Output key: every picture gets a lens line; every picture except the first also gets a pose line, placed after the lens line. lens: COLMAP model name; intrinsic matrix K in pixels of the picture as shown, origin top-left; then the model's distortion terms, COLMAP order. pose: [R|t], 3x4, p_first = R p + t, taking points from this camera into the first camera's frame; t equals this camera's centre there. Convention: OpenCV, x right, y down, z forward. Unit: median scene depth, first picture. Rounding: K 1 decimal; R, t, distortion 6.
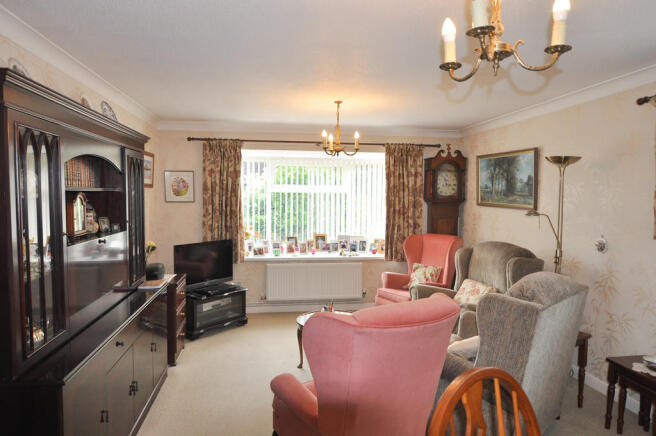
lens RADIAL K [[424.5, 0, 328.4], [0, 424.5, 220.2], [0, 0, 1]] dist [0.004472, -0.001738]
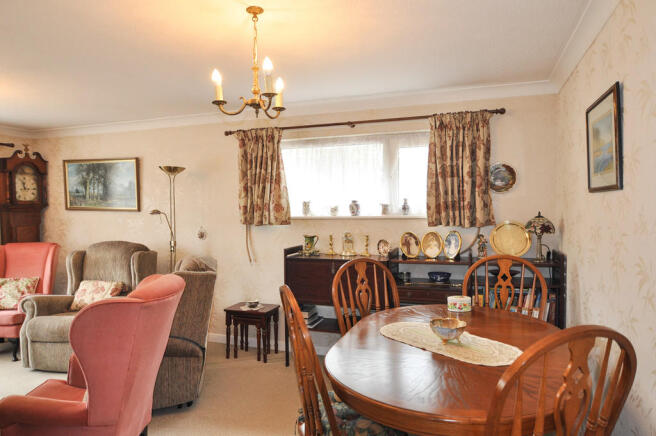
lens RADIAL K [[424.5, 0, 327.8], [0, 424.5, 214.0], [0, 0, 1]] dist [0.004472, -0.001738]
pose [[0.487120, -0.032323, 0.872737, -0.233457], [0.065373, 0.997861, 0.000469, 0.014669], [-0.870885, 0.056825, 0.488191, -0.011671]]
